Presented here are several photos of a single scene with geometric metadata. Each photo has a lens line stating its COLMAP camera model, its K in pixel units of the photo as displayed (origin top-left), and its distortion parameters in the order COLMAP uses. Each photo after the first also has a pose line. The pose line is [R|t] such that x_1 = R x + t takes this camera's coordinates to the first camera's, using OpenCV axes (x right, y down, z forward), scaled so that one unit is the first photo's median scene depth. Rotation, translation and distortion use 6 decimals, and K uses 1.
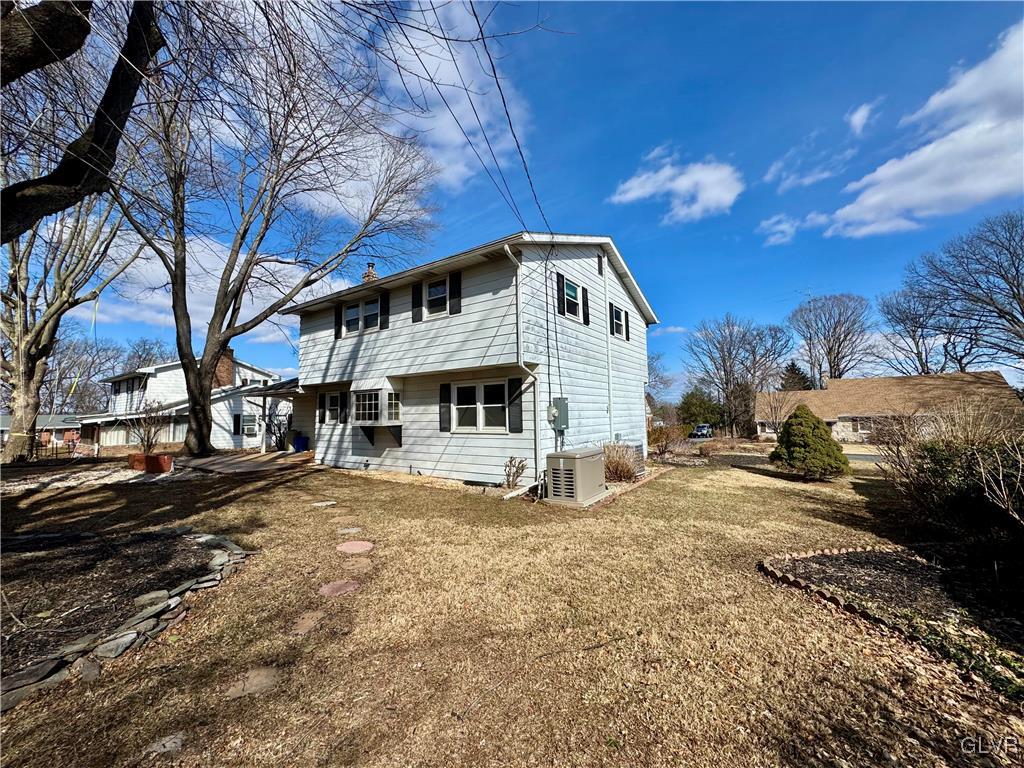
lens RADIAL K [[409.5, 0, 484.2], [0, 409.5, 380.6], [0, 0, 1]] dist [0.000138, -0.000073]
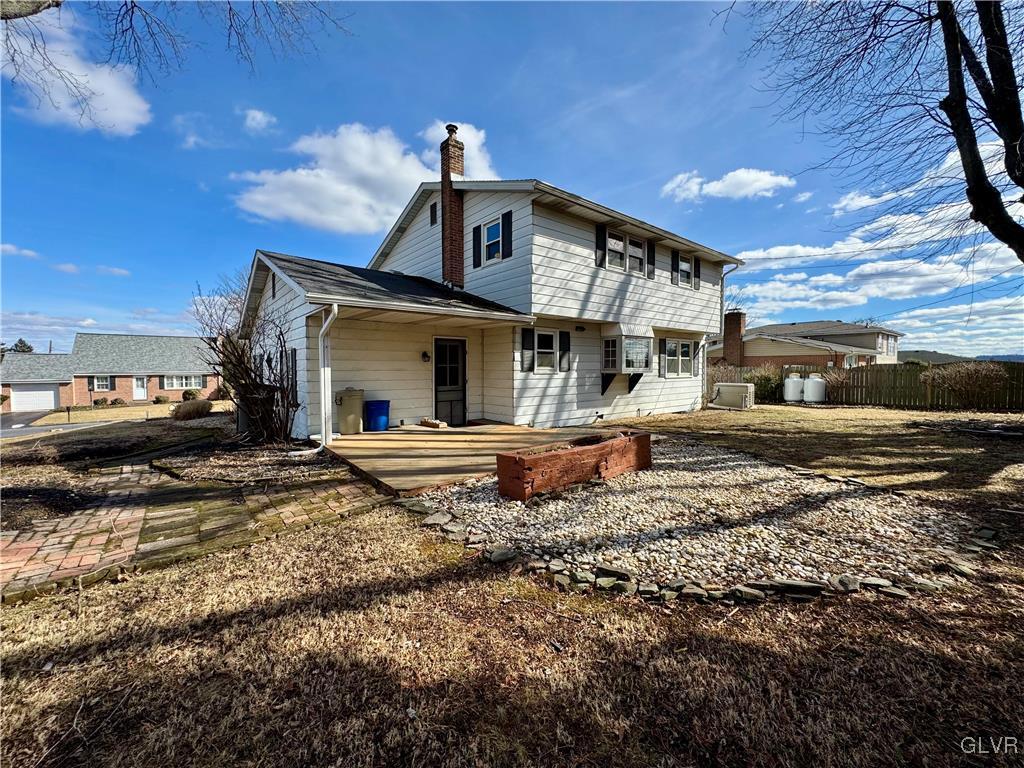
lens RADIAL K [[409.5, 0, 484.2], [0, 409.5, 380.6], [0, 0, 1]] dist [0.000138, -0.000073]
pose [[0.271575, -0.007729, 0.962386, -1.182786], [-0.079998, 0.996326, 0.030576, 0.113906], [-0.959087, -0.085293, 0.269959, 0.966711]]
